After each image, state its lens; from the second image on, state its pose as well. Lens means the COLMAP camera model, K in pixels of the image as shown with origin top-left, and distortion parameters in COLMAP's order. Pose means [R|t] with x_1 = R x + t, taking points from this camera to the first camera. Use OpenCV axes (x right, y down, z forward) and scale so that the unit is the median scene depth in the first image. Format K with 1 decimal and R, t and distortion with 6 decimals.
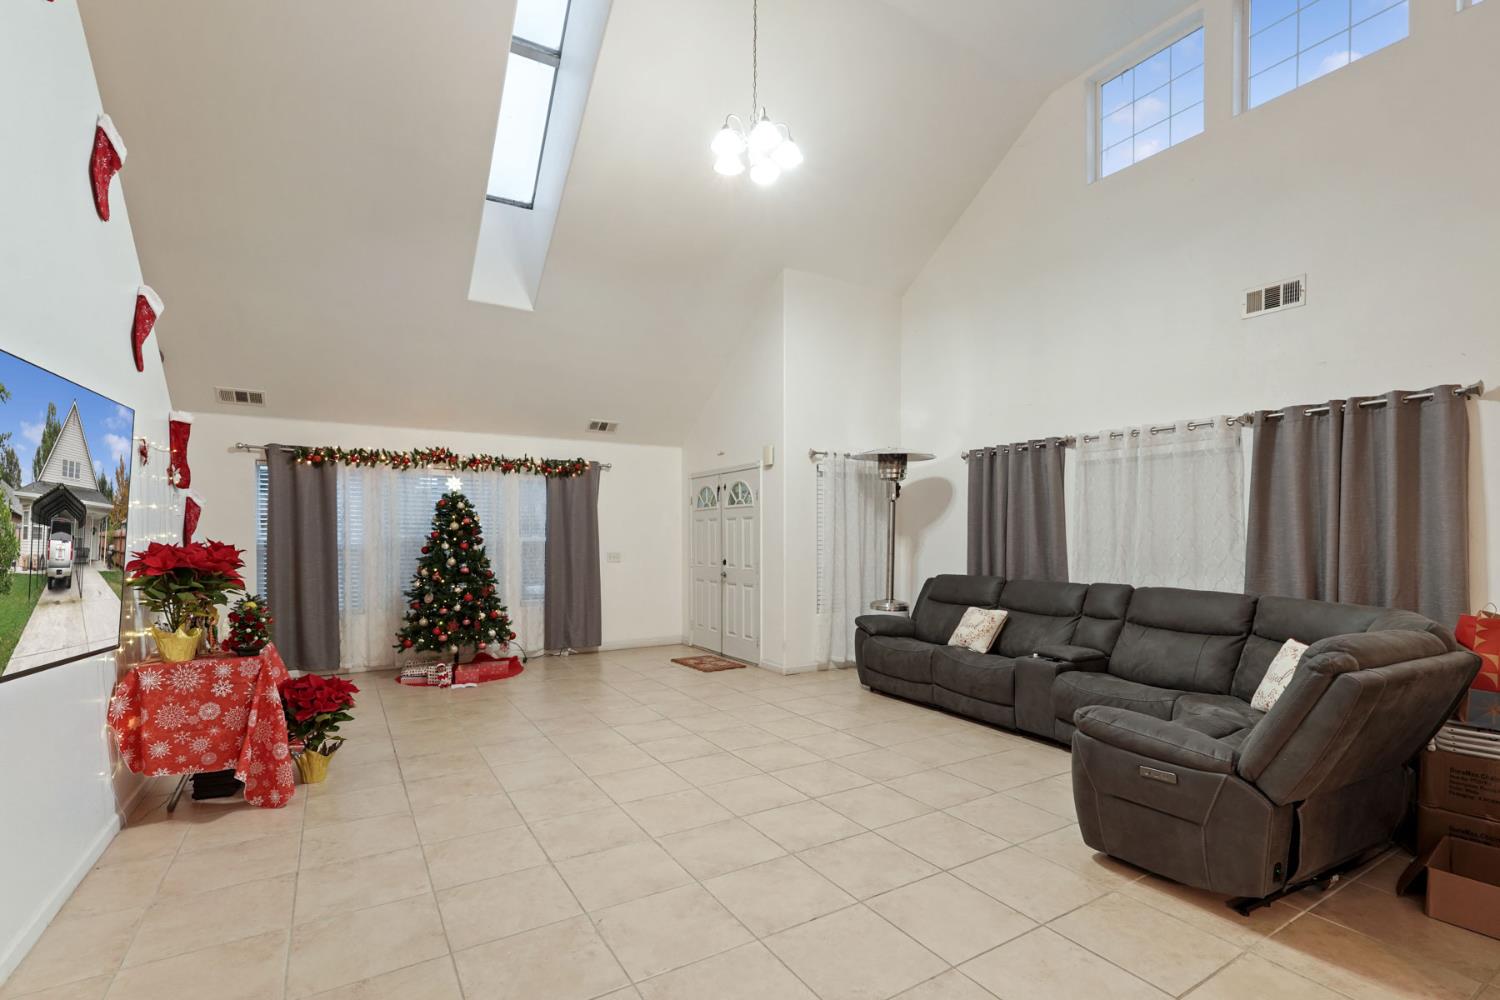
lens RADIAL K [[680.1, 0, 750.8], [0, 680.1, 542.9], [0, 0, 1]] dist [0.001056, 0.000707]
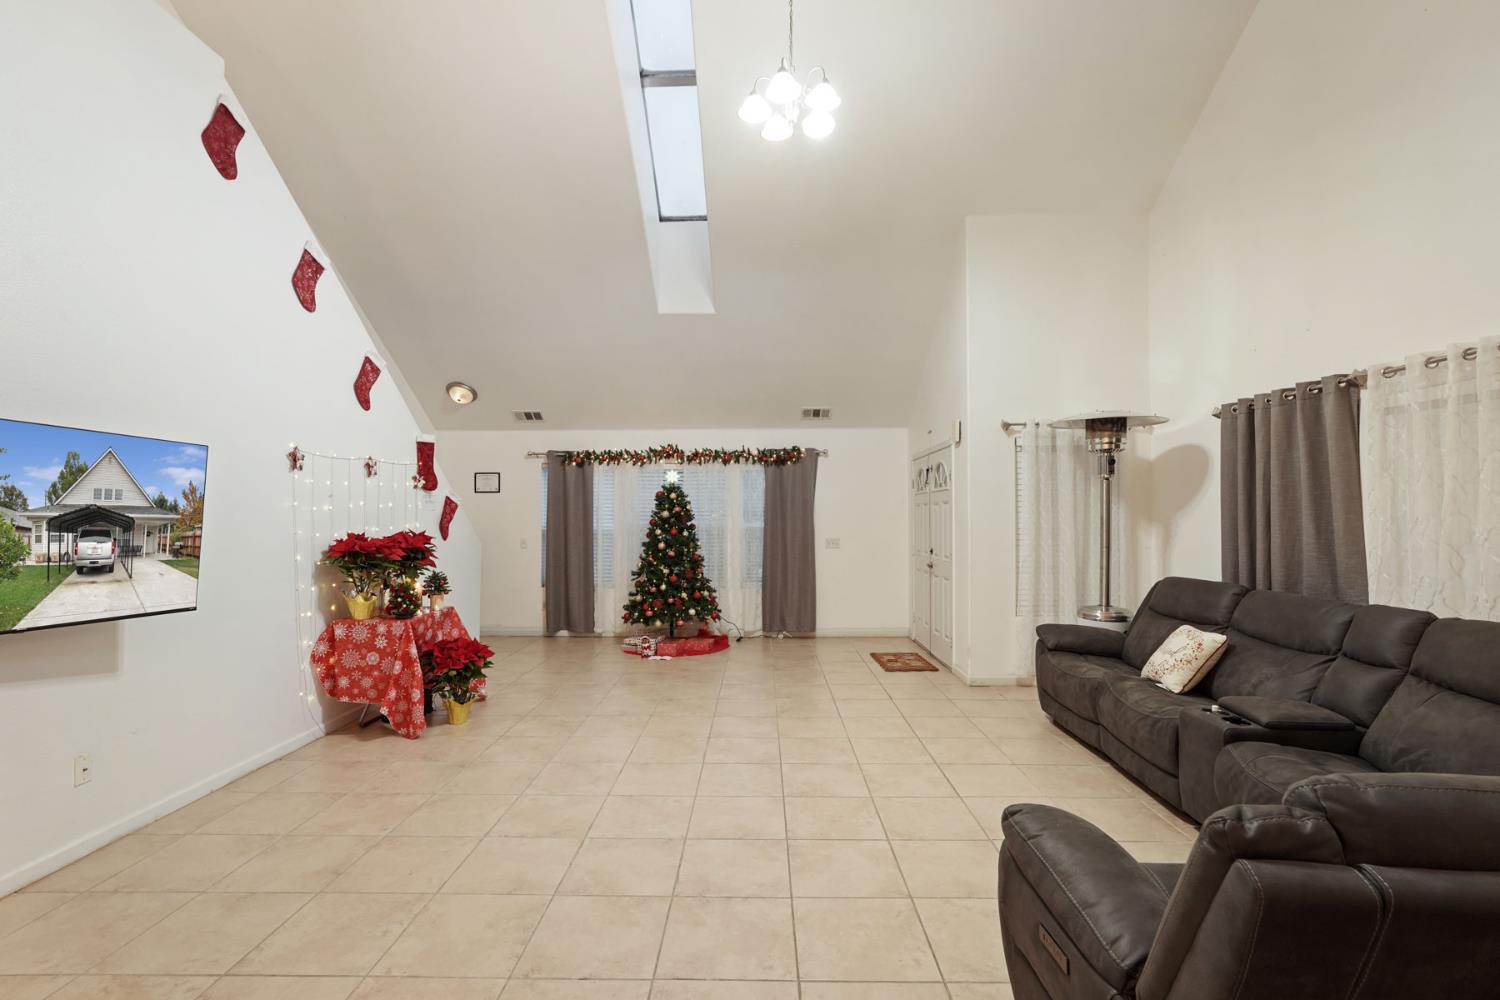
lens RADIAL K [[667.0, 0, 754.0], [0, 667.0, 509.7], [0, 0, 1]] dist [-0.000431, 0.000089]
pose [[0.845565, -0.008478, -0.533804, 0.281506], [-0.002266, 0.999808, -0.019469, -0.011134], [0.533867, 0.017672, 0.845384, 0.147362]]
